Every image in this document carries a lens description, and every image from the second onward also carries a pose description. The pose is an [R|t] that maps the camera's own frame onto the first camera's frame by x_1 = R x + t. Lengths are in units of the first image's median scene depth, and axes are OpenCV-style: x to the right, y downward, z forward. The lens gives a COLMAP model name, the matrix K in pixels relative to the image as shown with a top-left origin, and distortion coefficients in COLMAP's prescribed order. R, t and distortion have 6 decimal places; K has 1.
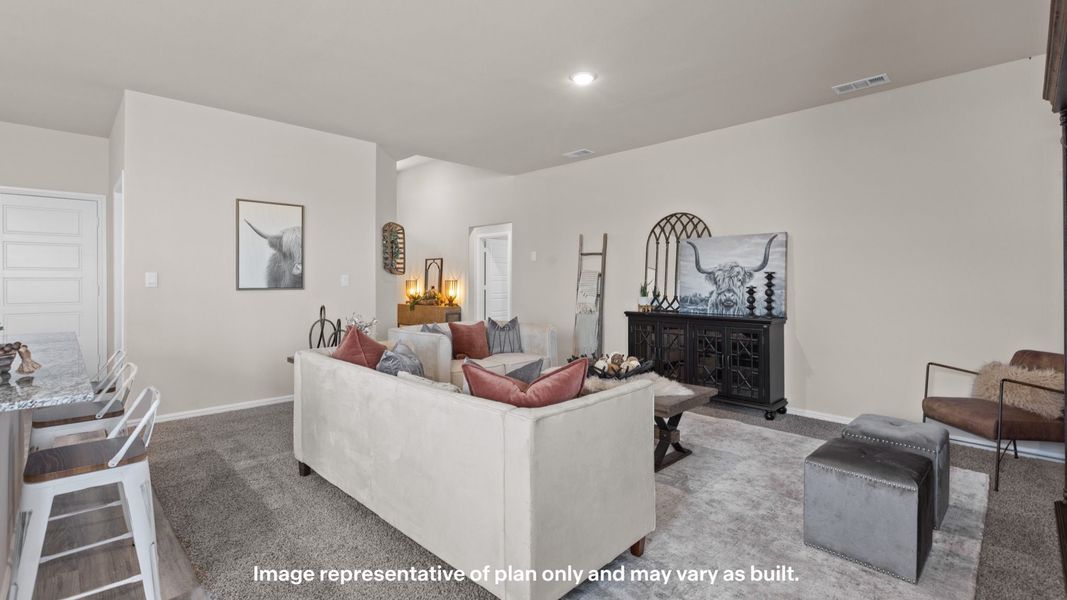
lens RADIAL K [[492.9, 0, 533.2], [0, 492.9, 284.1], [0, 0, 1]] dist [-0.000156, 0.000007]
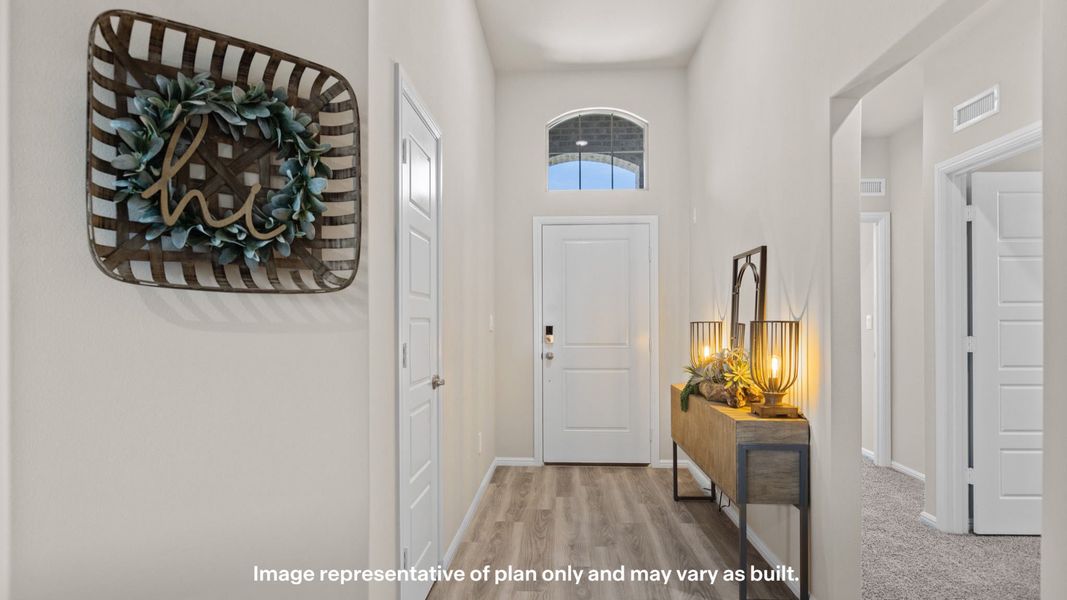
lens RADIAL K [[614.2, 0, 533.5], [0, 614.2, 300.0], [0, 0, 1]] dist [0.000679, 0.000229]
pose [[0.676133, -0.025489, -0.736338, -0.007184], [-0.004943, 0.999222, -0.039129, -0.004484], [0.736763, 0.030096, 0.675481, 0.675113]]
